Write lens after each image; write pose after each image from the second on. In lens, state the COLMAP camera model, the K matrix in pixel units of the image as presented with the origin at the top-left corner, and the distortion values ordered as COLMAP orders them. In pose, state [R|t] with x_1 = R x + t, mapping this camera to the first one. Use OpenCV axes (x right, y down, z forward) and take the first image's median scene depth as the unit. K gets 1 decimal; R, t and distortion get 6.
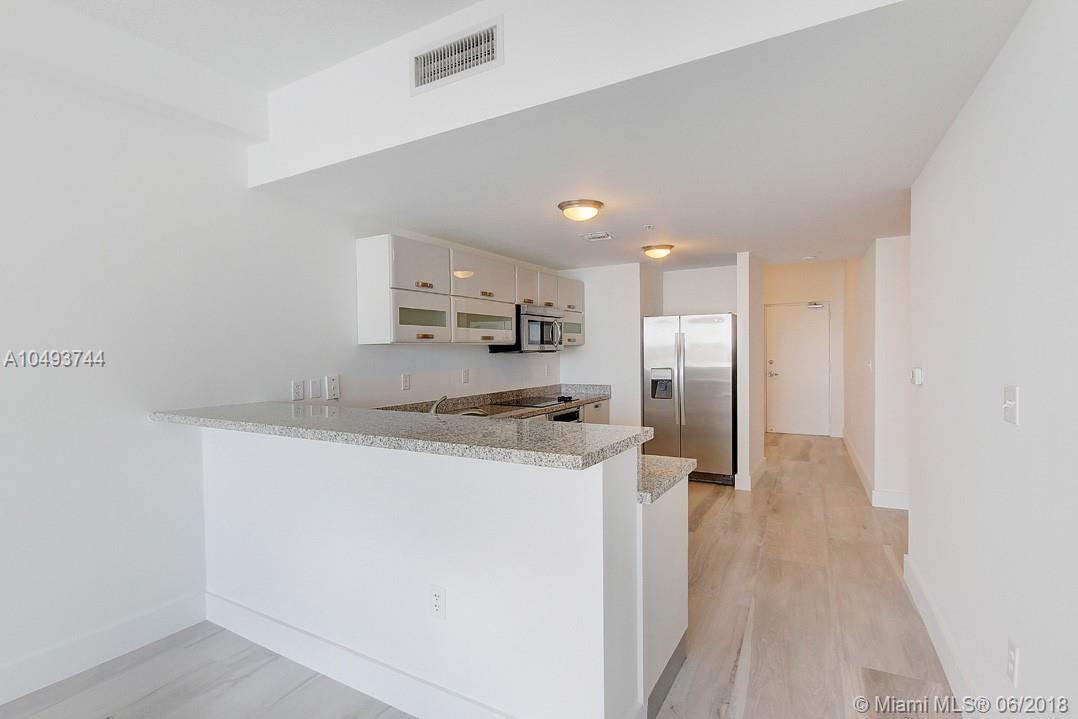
lens RADIAL K [[531.9, 0, 539.0], [0, 531.9, 359.5], [0, 0, 1]] dist [-0.001909, -0.000232]
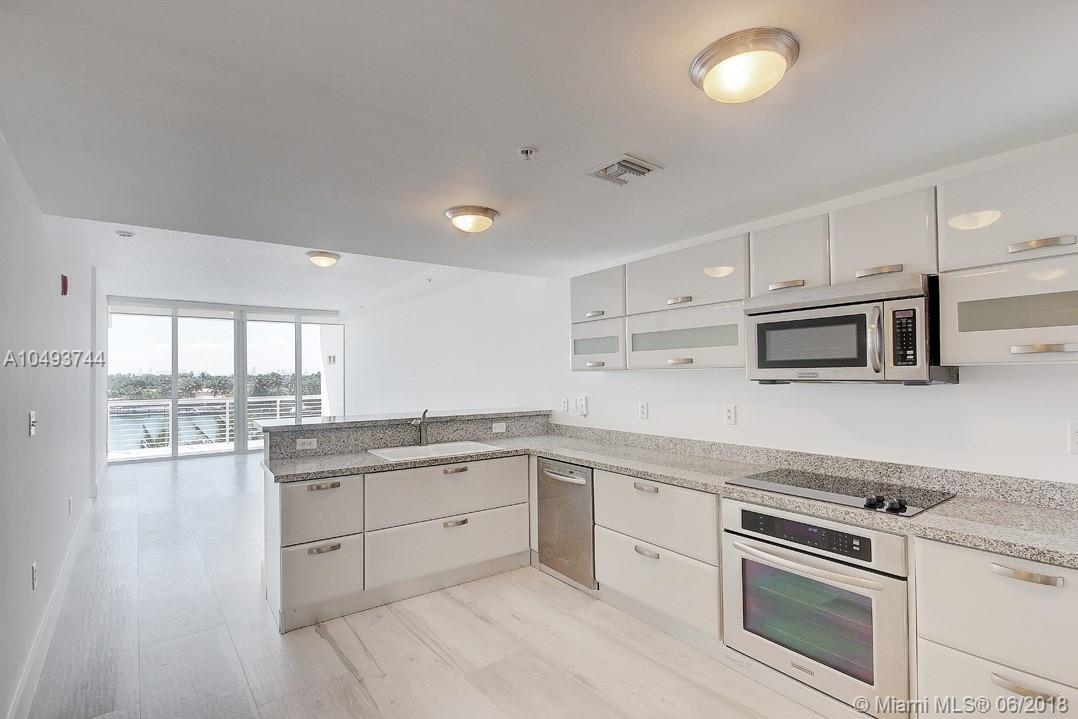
lens RADIAL K [[494.2, 0, 539.0], [0, 494.2, 359.5], [0, 0, 1]] dist [-0.001092, -0.000033]
pose [[-0.413872, -0.013025, -0.910242, 0.504157], [0.000843, 0.999892, -0.014691, -0.028625], [0.910335, -0.006847, -0.413817, 0.944210]]
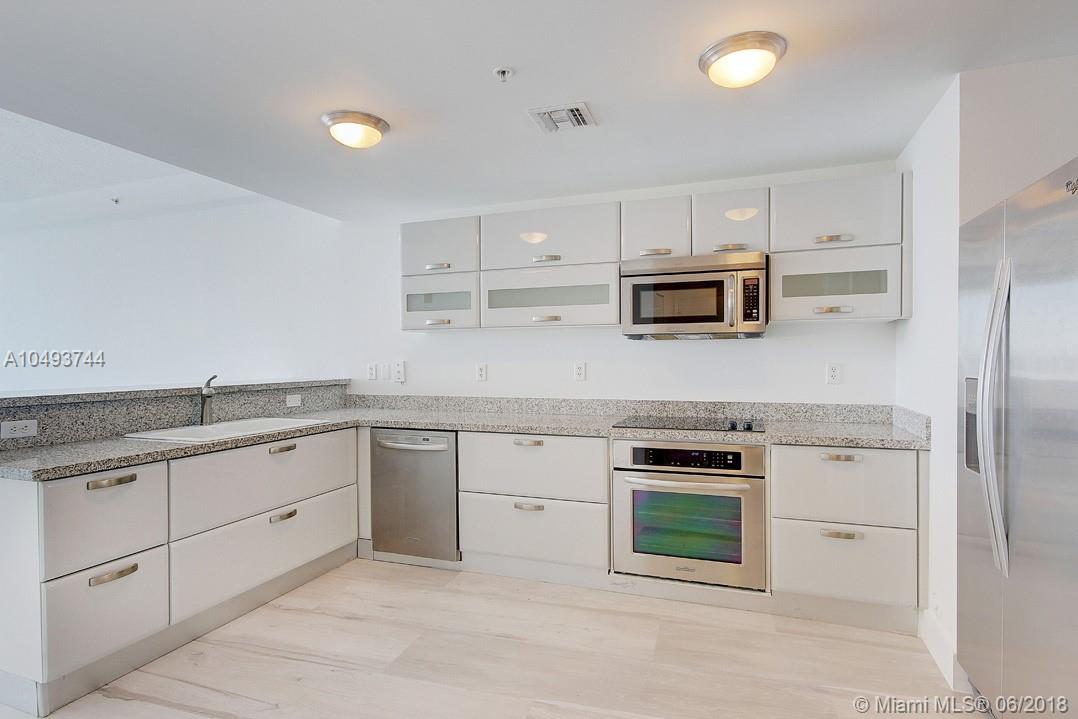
lens RADIAL K [[554.8, 0, 539.0], [0, 554.8, 359.5], [0, 0, 1]] dist [0.002442, 0.000387]
pose [[0.168151, 0.014902, -0.985649, 0.557463], [-0.012511, 0.999837, 0.012983, 0.004815], [0.985682, 0.010149, 0.168310, 0.738099]]
